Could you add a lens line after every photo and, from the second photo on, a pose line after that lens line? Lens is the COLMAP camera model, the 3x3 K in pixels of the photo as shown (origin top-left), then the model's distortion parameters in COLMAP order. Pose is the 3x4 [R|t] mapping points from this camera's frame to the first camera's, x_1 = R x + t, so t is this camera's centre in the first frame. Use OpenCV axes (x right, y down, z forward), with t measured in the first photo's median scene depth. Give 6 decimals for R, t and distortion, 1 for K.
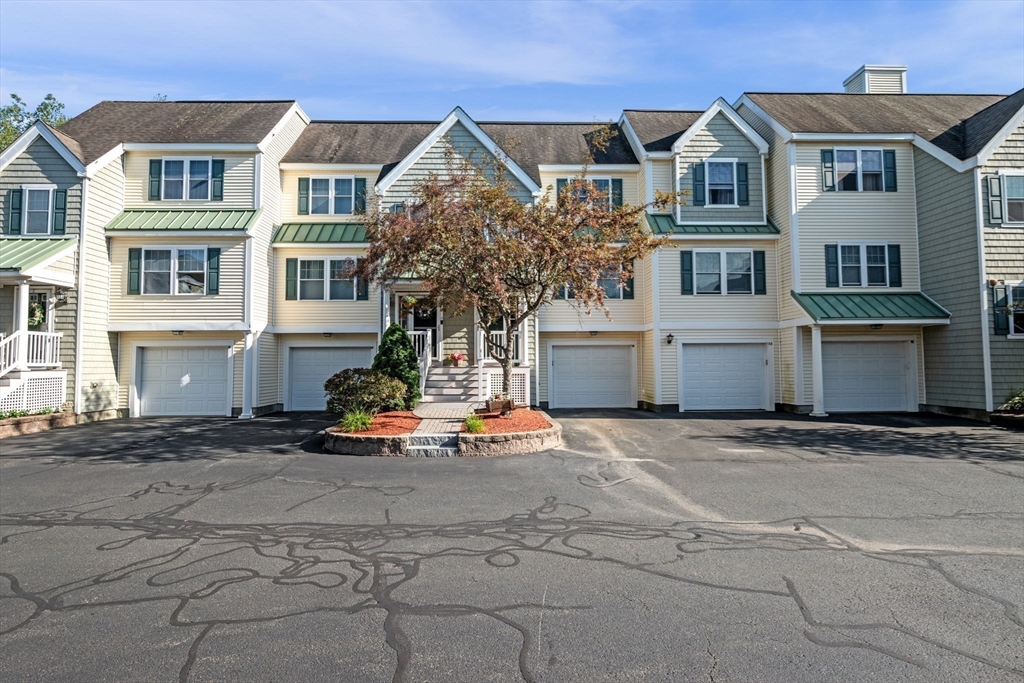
lens RADIAL K [[509.0, 0, 510.3], [0, 509.0, 339.4], [0, 0, 1]] dist [0.000945, 0.000296]
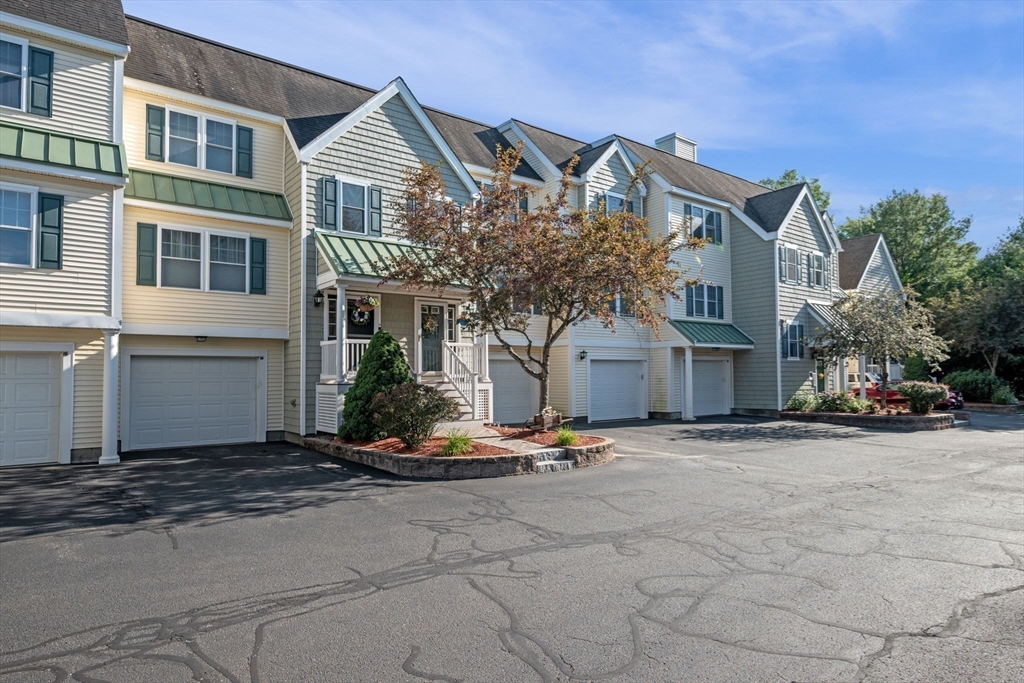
lens RADIAL K [[605.9, 0, 534.2], [0, 605.9, 358.6], [0, 0, 1]] dist [0.001440, -0.000172]
pose [[0.796204, 0.017314, 0.604780, -0.578874], [-0.025372, 0.999667, 0.004784, 0.003213], [-0.604496, -0.019153, 0.796378, 0.052354]]
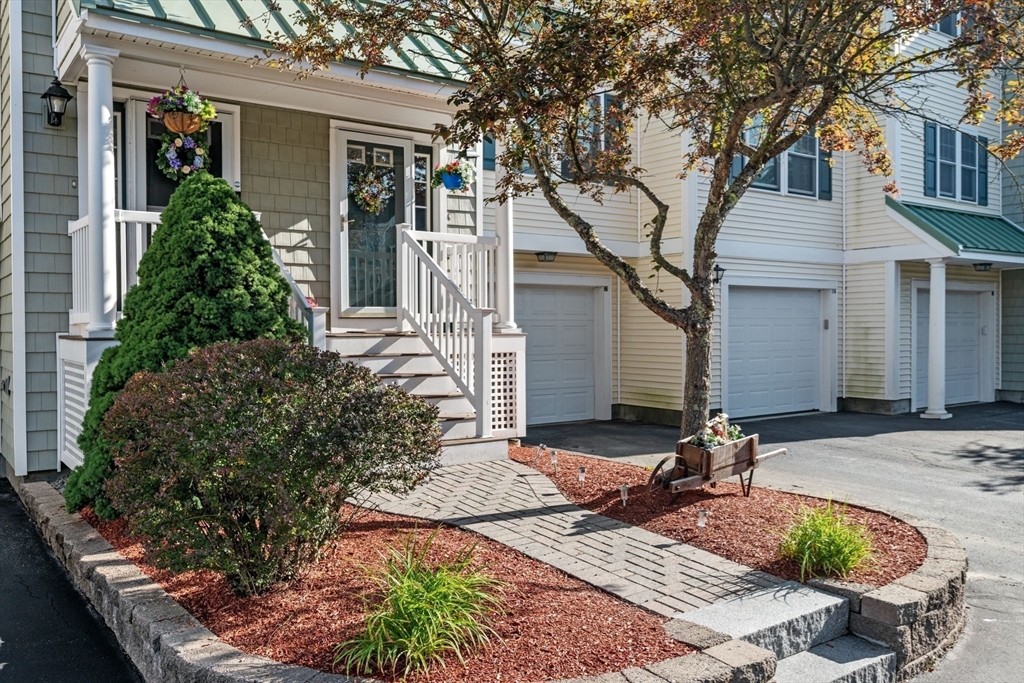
lens RADIAL K [[831.6, 0, 512.0], [0, 831.6, 341.5], [0, 0, 1]] dist [0.000075, -0.000417]
pose [[0.821777, -0.007140, 0.569765, -0.318184], [-0.029827, 0.998012, 0.055525, 0.025652], [-0.569029, -0.062623, 0.819930, 0.493516]]
